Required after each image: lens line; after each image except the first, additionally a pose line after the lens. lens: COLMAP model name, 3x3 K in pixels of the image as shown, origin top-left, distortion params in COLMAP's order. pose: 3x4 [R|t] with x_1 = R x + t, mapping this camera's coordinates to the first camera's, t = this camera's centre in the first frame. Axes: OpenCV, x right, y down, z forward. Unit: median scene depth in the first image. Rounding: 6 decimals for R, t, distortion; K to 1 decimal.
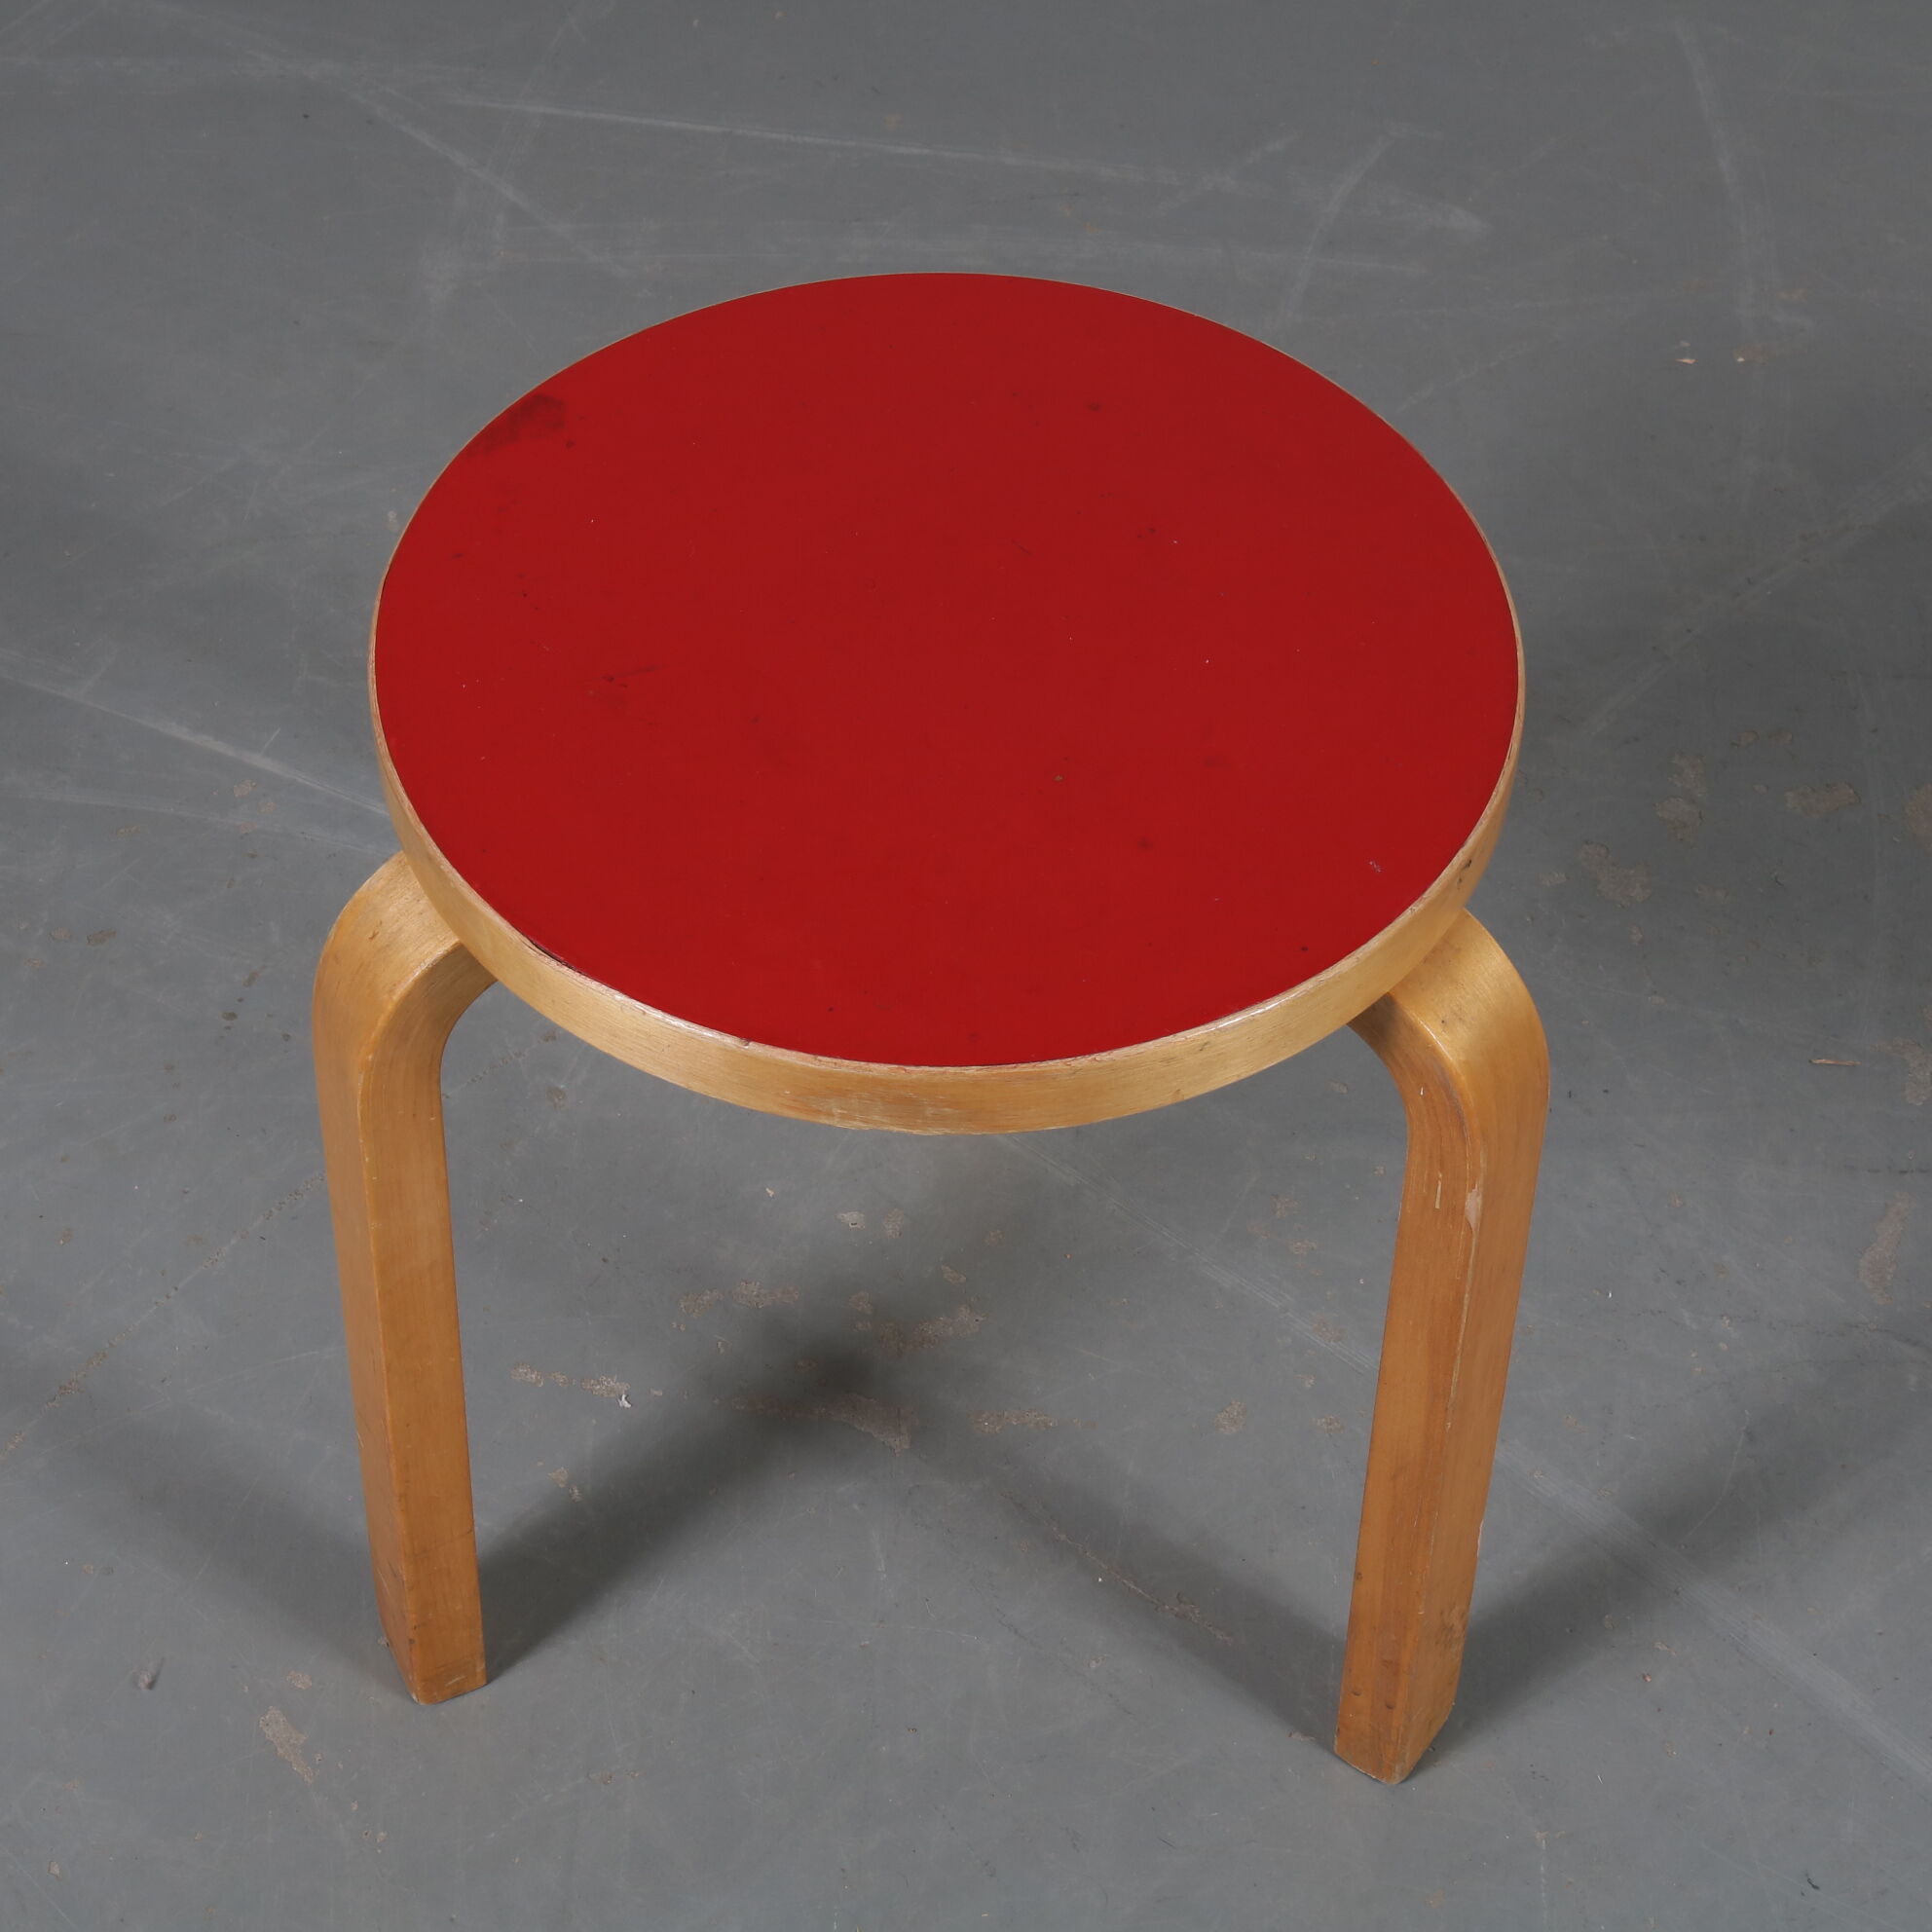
lens RADIAL K [[3978.6, 0, 961.0], [0, 3978.6, 924.6], [0, 0, 1]] dist [-0.020428, 0.000000]
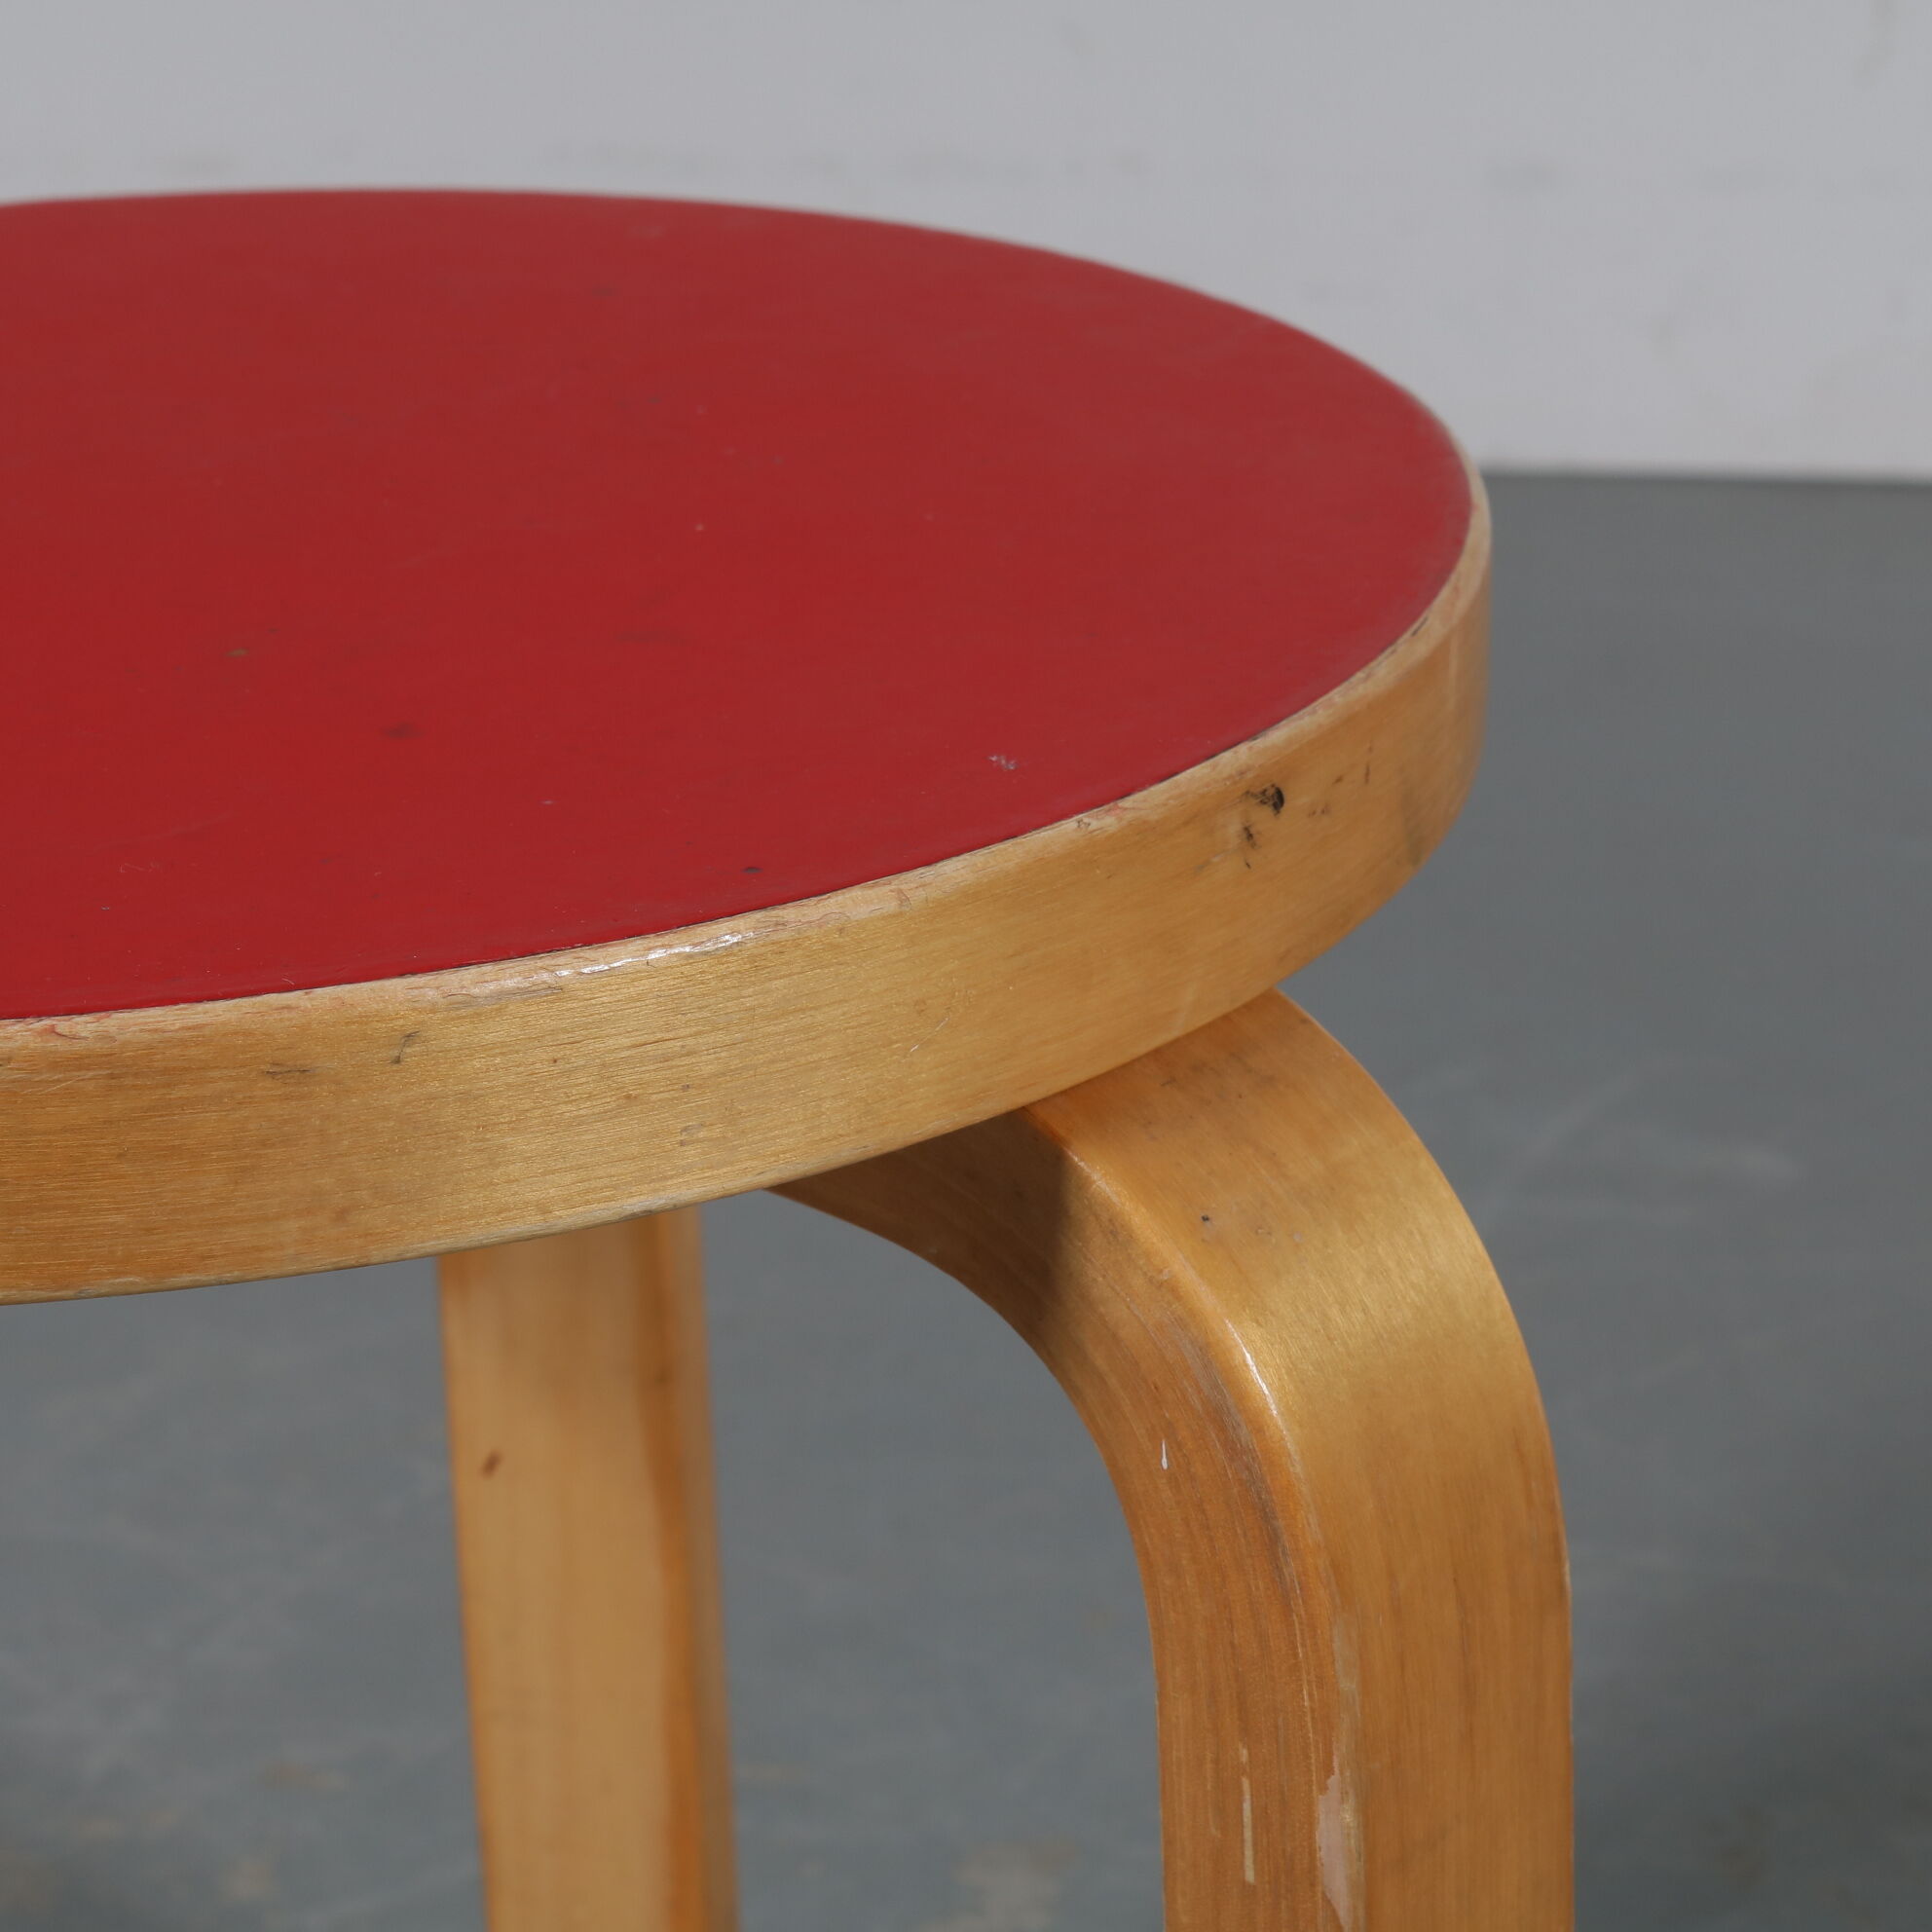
lens RADIAL K [[4693.6, 0, 964.3], [0, 4693.6, 957.6], [0, 0, 1]] dist [0.044081, 0.000000]
pose [[0.994557, 0.000212, -0.104190, 0.112396], [-0.045451, 0.900713, -0.432029, 0.145648], [0.093754, 0.434414, 0.895821, 0.478768]]
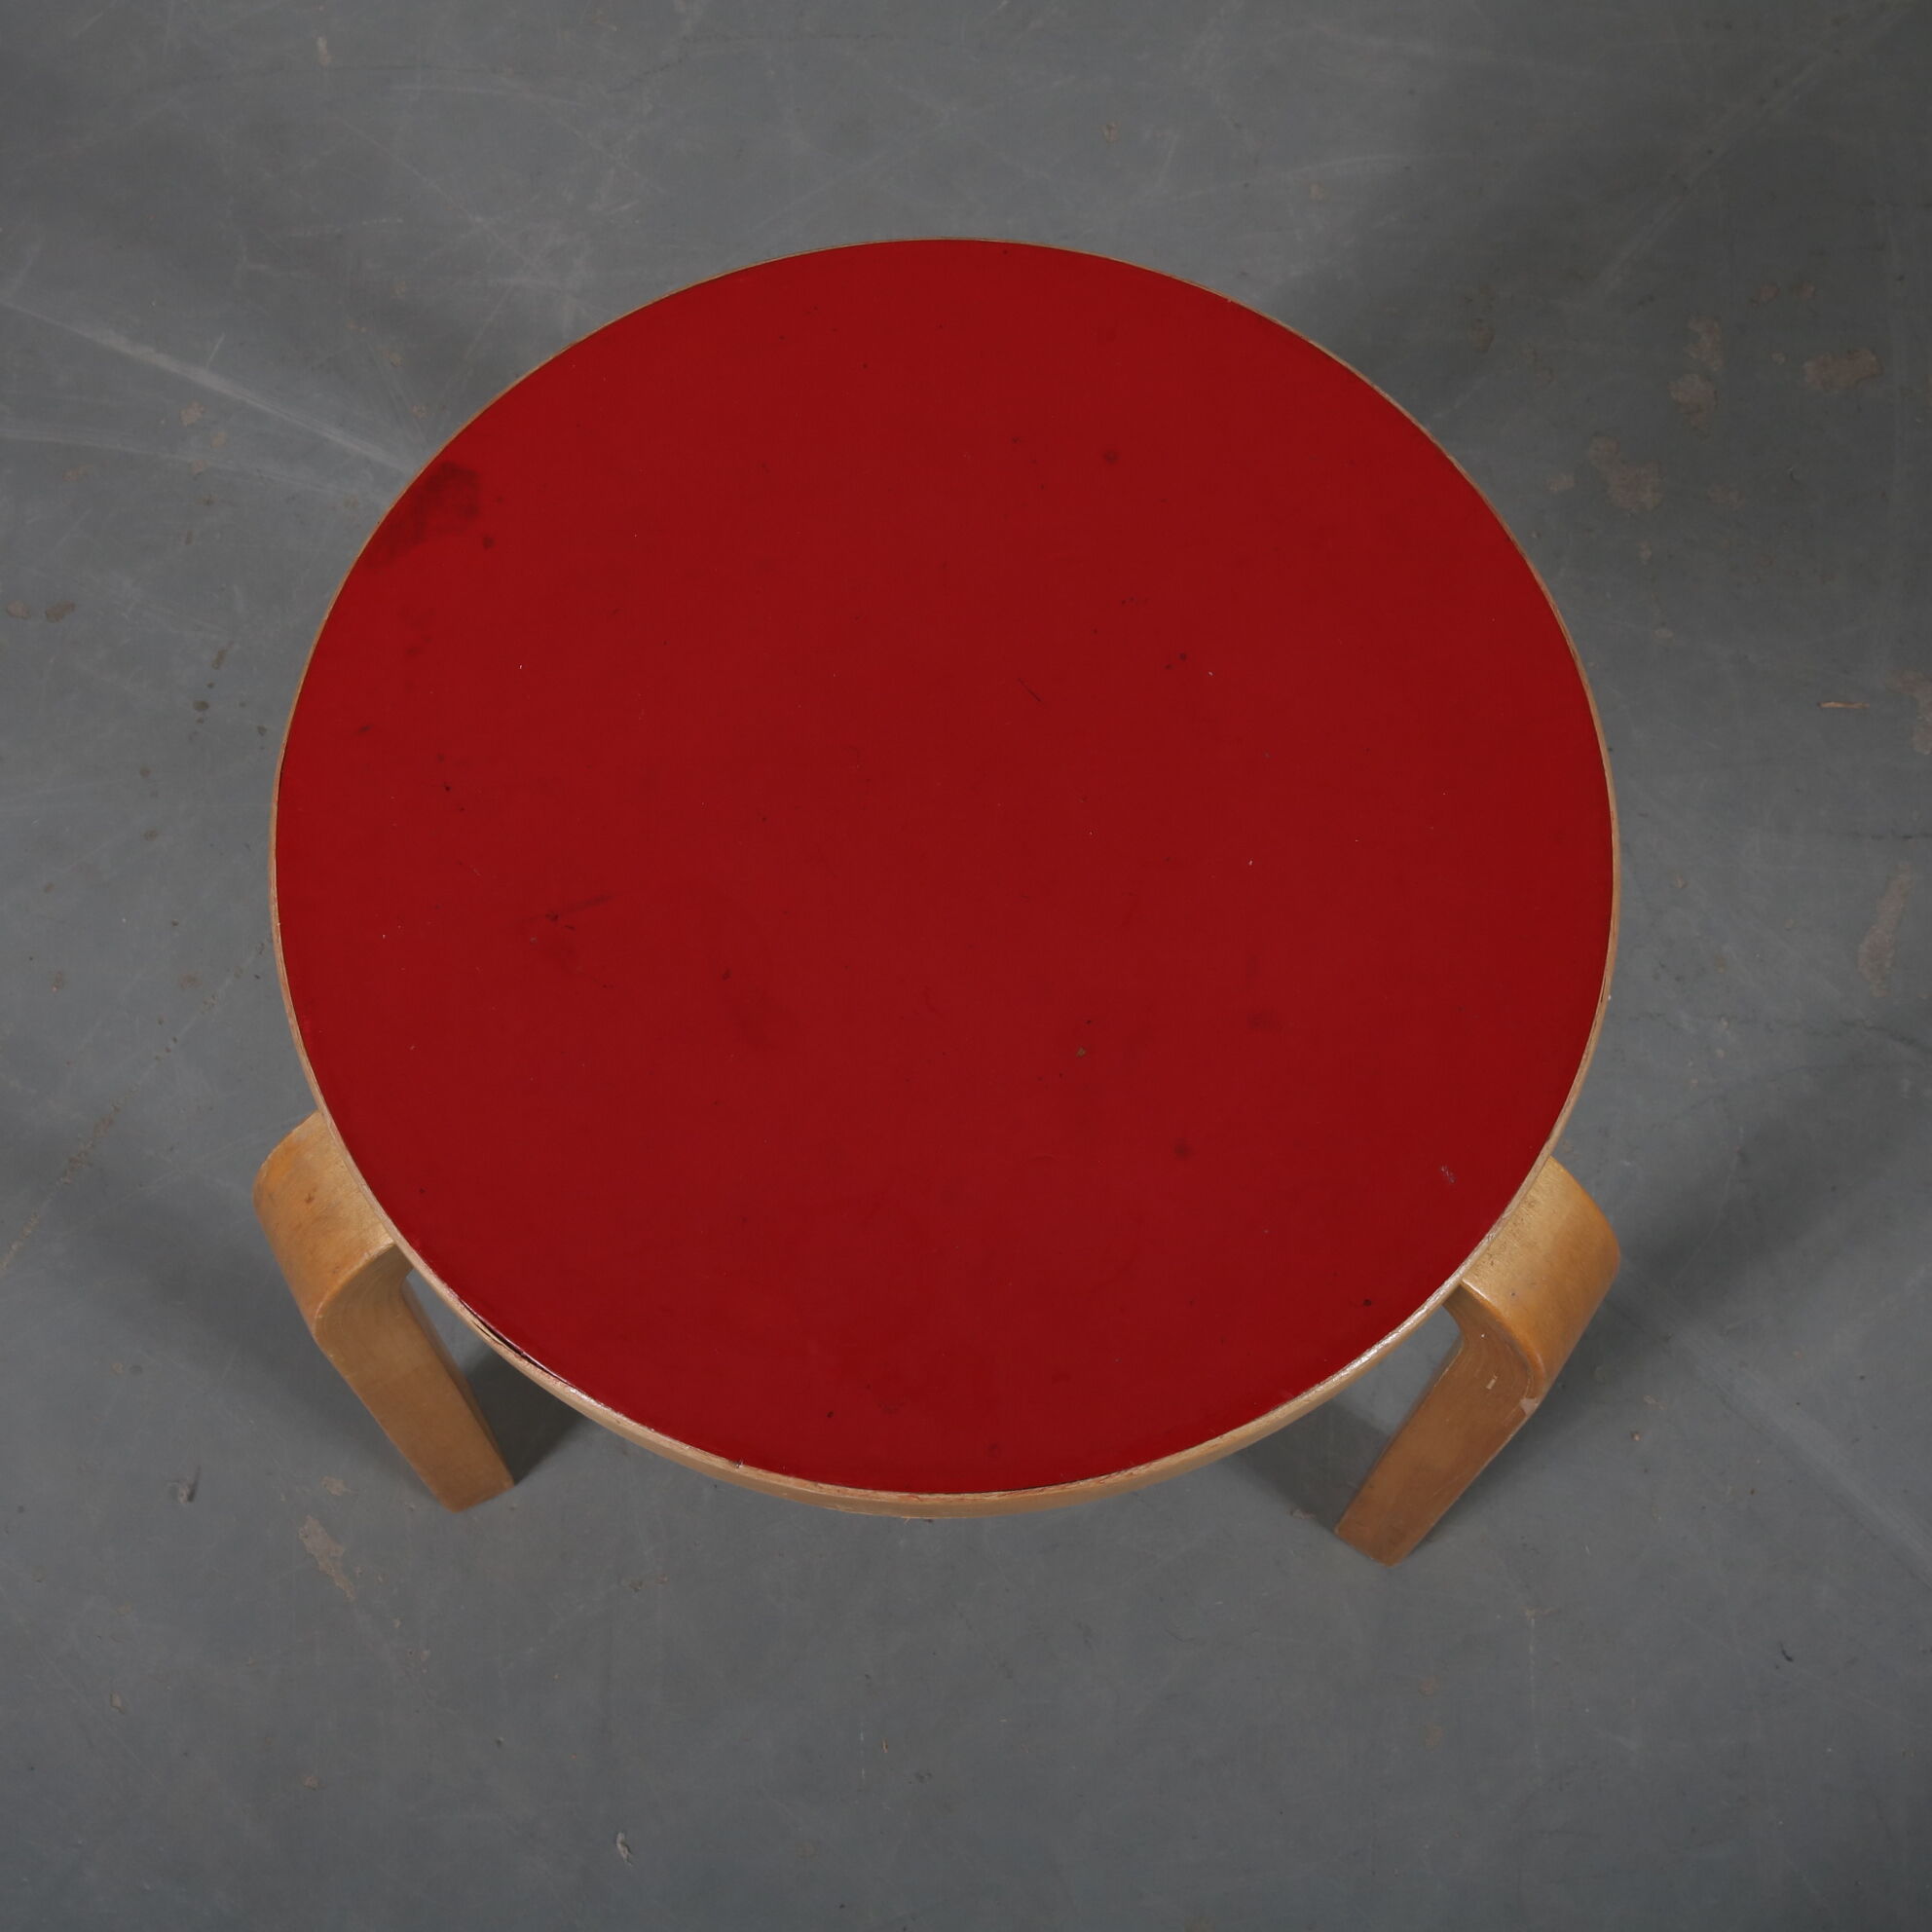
lens RADIAL K [[3167.5, 0, 962.3], [0, 3167.5, 956.3], [0, 0, 1]] dist [-0.011869, 0.000000]
pose [[0.999641, -0.026491, 0.003889, -0.002690], [0.022516, 0.910312, 0.413309, -0.267997], [-0.014489, -0.413073, 0.910583, 0.301262]]
